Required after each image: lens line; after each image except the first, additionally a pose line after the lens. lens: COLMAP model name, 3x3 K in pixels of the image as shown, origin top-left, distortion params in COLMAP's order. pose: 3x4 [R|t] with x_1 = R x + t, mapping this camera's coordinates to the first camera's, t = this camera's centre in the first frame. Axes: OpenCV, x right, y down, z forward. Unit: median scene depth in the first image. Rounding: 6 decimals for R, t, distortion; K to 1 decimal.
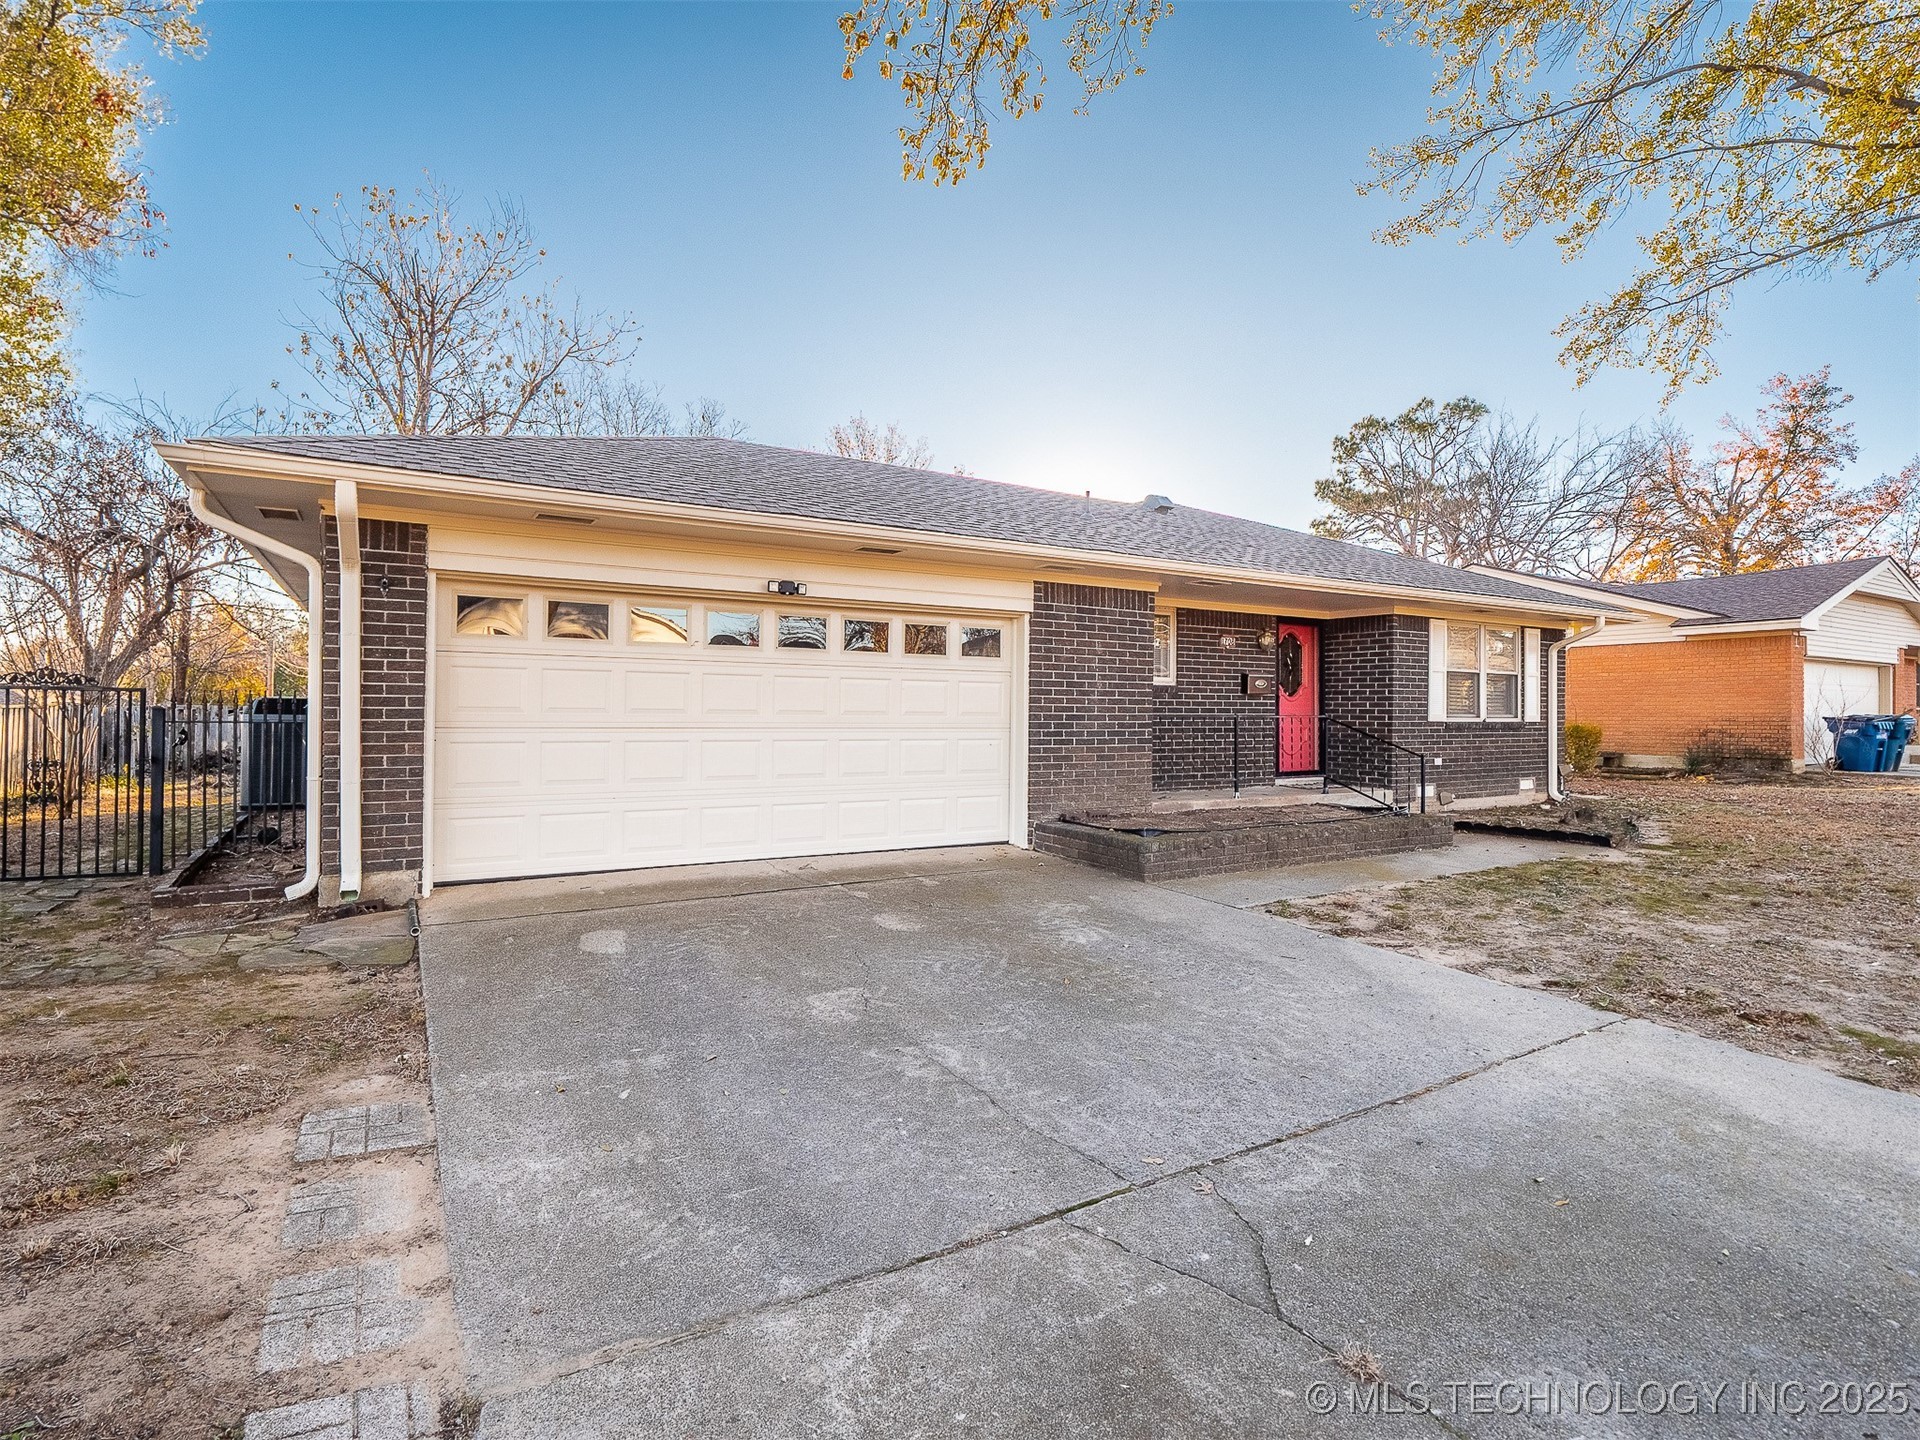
lens RADIAL K [[954.4, 0, 969.3], [0, 954.4, 708.1], [0, 0, 1]] dist [-0.014058, -0.001993]
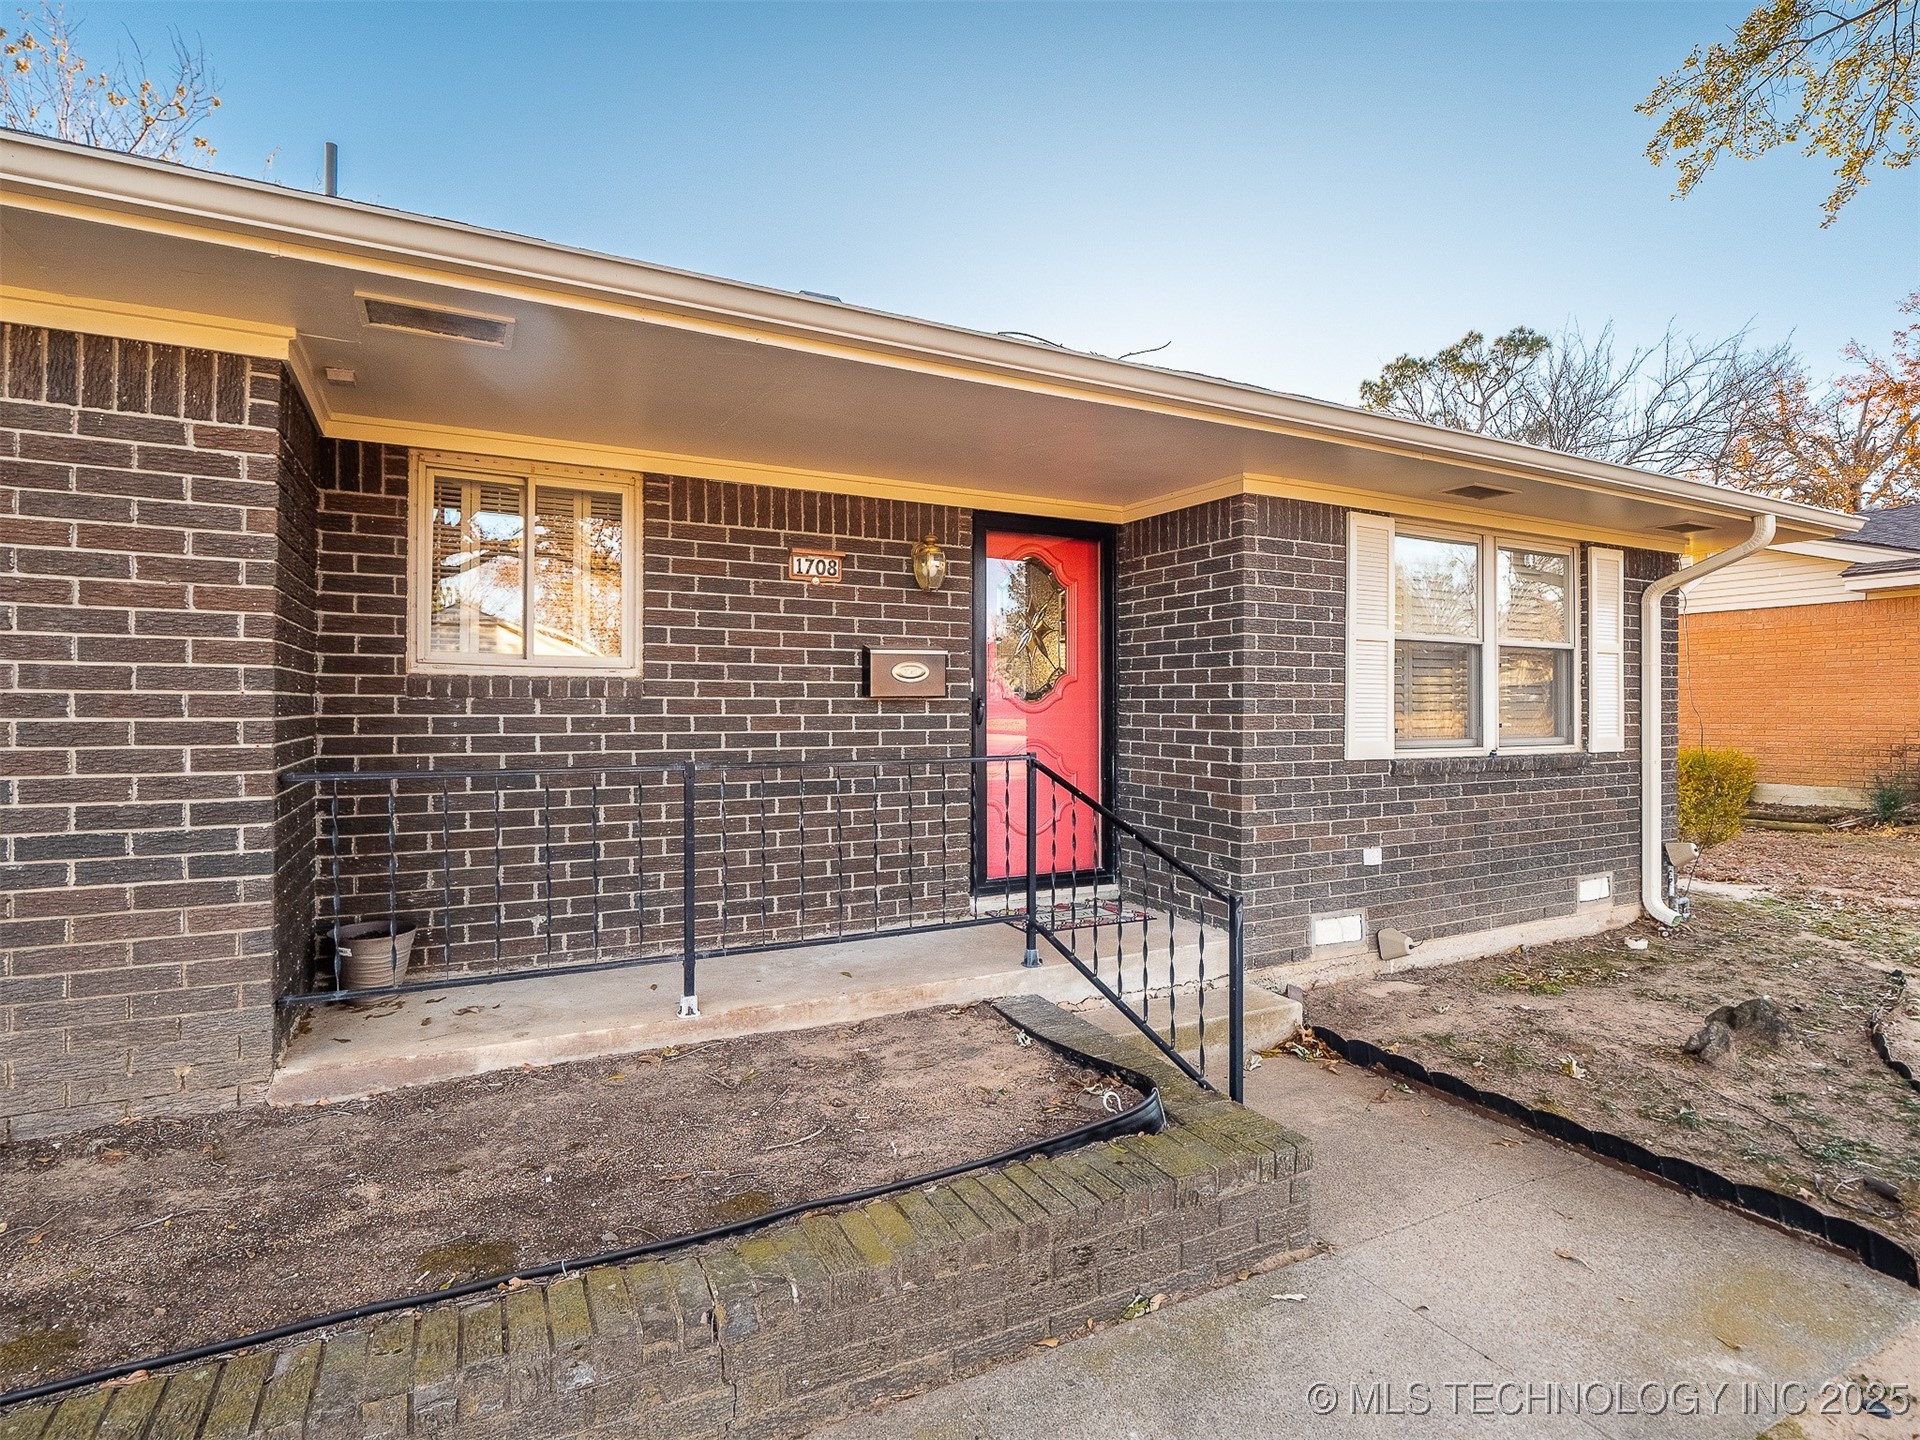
lens RADIAL K [[954.4, 0, 957.6], [0, 954.4, 706.6], [0, 0, 1]] dist [-0.014058, -0.001993]
pose [[0.997886, -0.004114, -0.064865, 0.311222], [0.004399, 0.999981, 0.004257, -0.010789], [0.064847, -0.004533, 0.997885, 0.525311]]
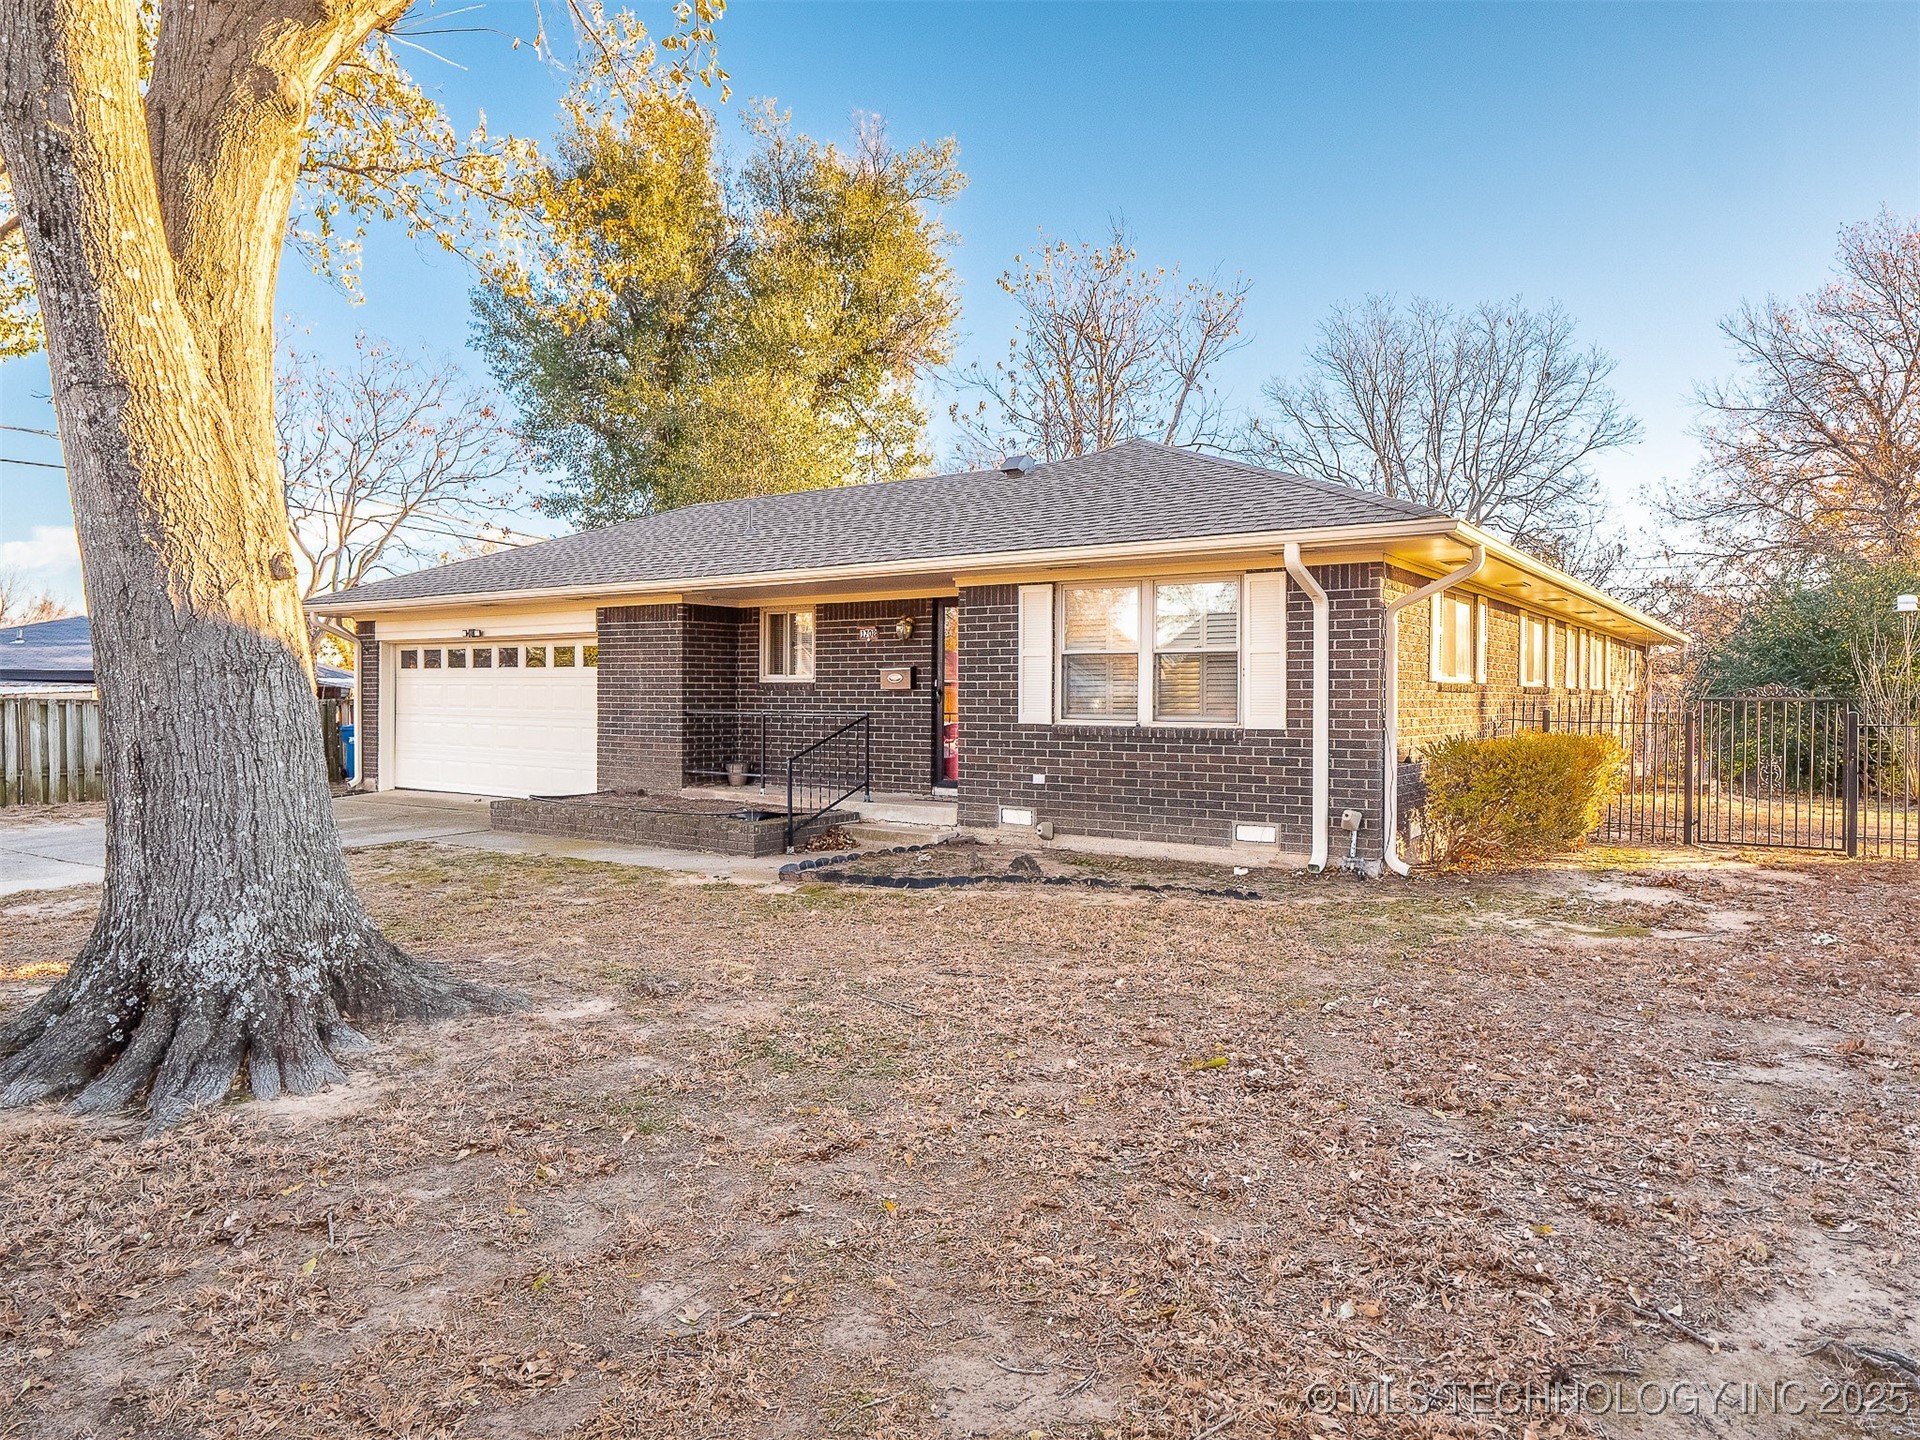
lens RADIAL K [[1252.5, 0, 955.6], [0, 1252.5, 711.8], [0, 0, 1]] dist [-0.004947, -0.000729]
pose [[0.402243, 0.008077, -0.915498, 1.240657], [0.001206, 0.999956, 0.009352, -0.004021], [0.915532, -0.004865, 0.402215, 0.509652]]
